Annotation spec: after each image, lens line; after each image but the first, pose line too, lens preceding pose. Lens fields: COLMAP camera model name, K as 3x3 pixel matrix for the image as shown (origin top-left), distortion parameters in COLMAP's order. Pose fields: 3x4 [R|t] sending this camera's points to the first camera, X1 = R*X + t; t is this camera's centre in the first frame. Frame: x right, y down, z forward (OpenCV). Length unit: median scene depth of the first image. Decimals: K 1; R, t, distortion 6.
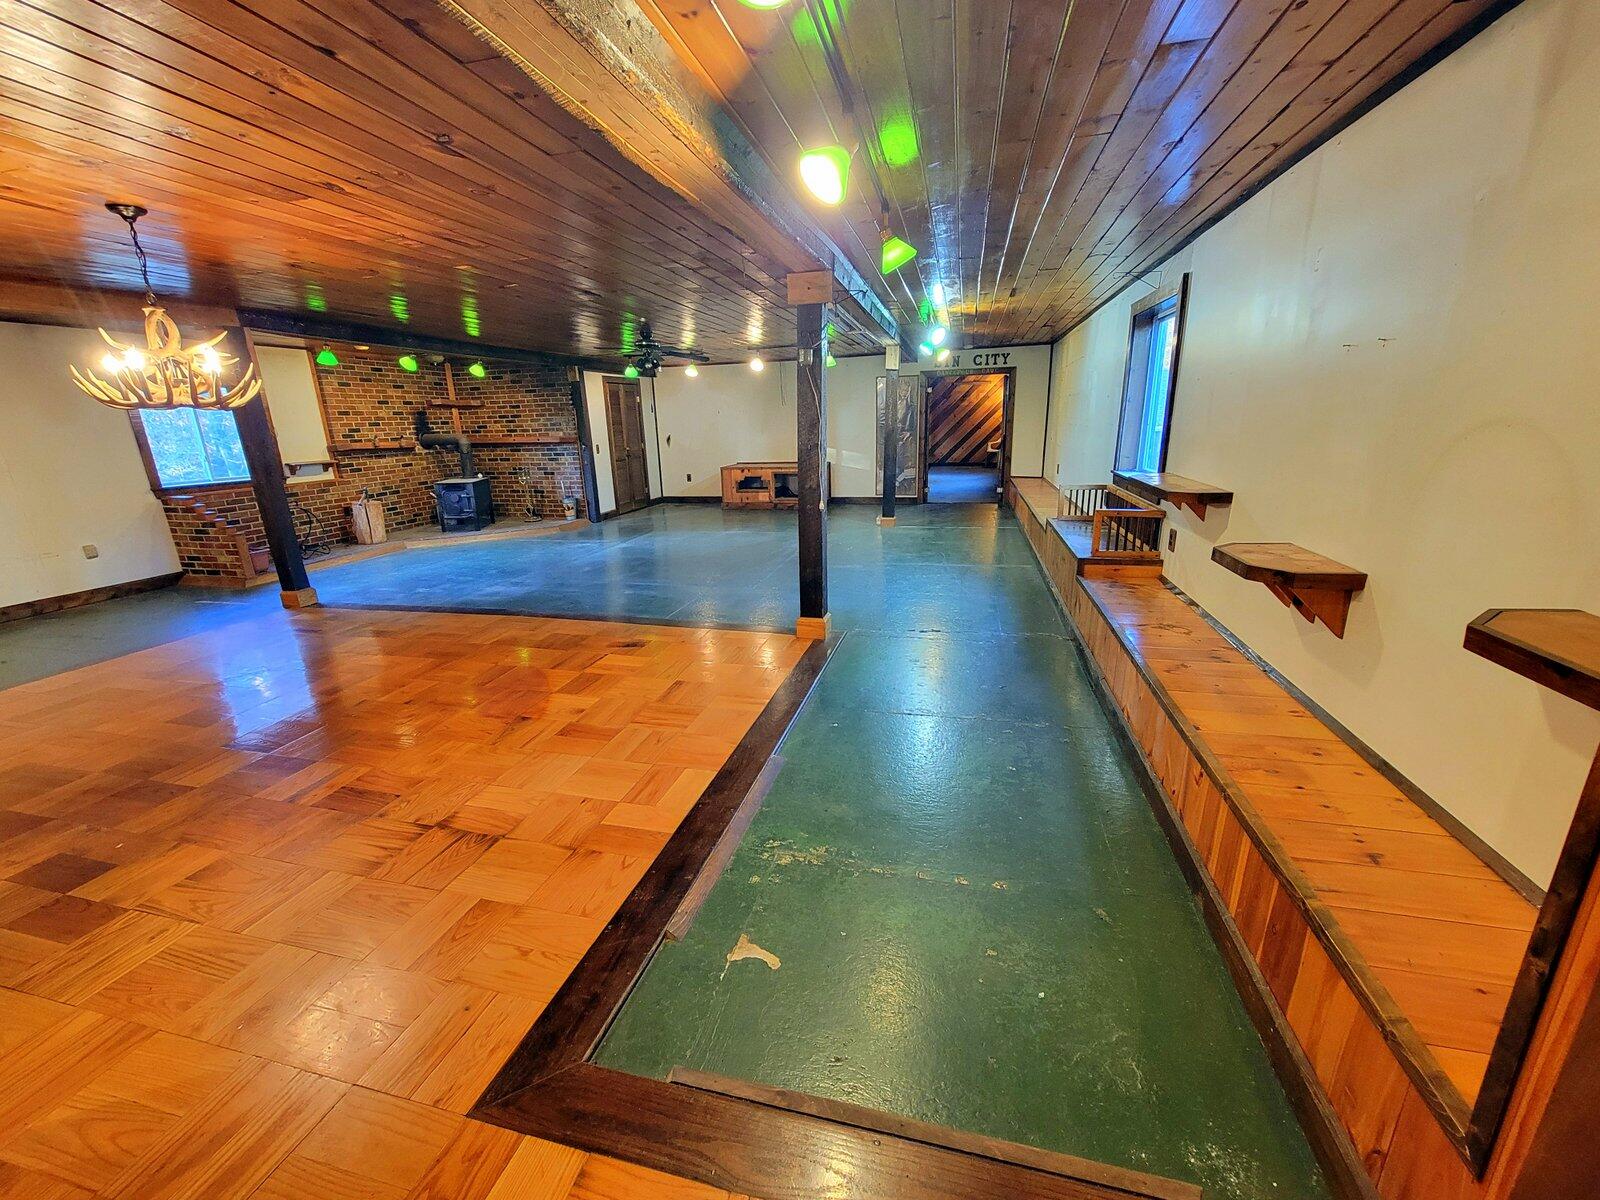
lens RADIAL K [[662.8, 0, 791.7], [0, 662.8, 614.6], [0, 0, 1]] dist [-0.000236, 0.000060]
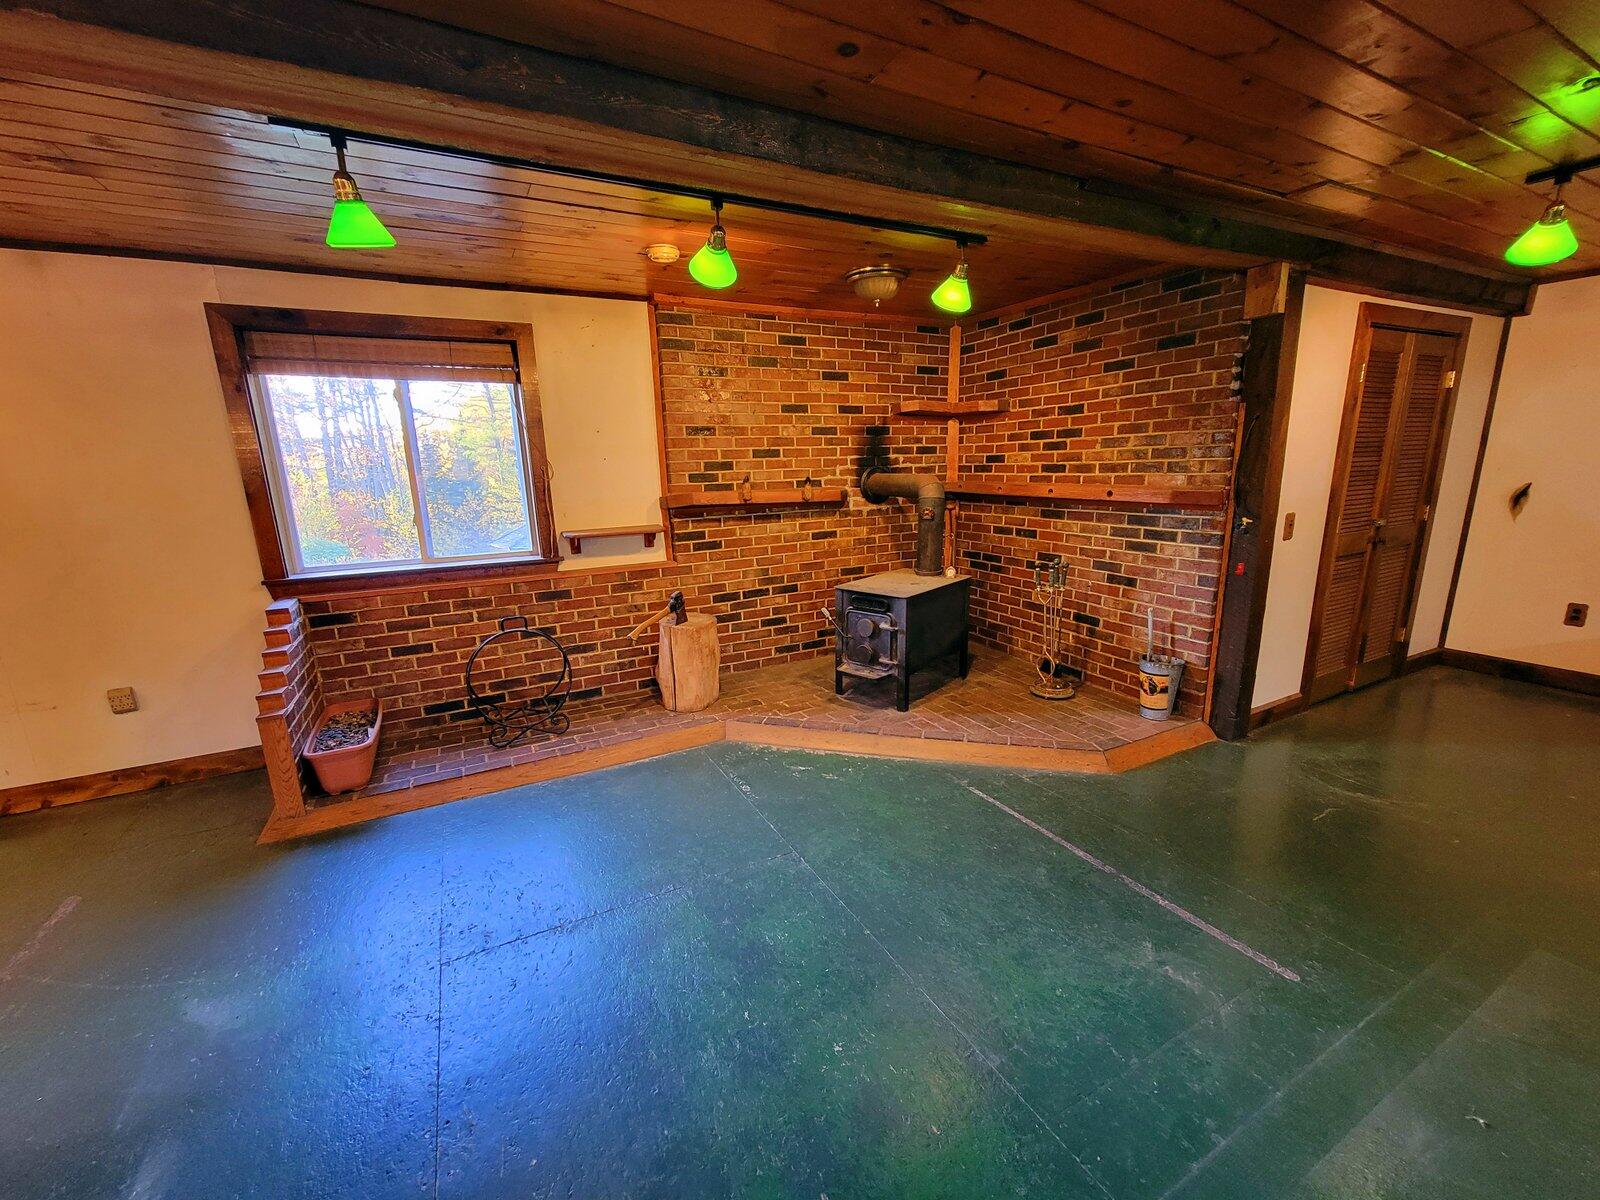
lens RADIAL K [[656.1, 0, 795.7], [0, 656.1, 615.0], [0, 0, 1]] dist [-0.003332, 0.000447]
pose [[0.658957, 0.180485, -0.730206, -0.221090], [-0.206060, 0.976963, 0.055522, -0.184905], [0.723405, 0.113879, 0.680968, 0.640561]]
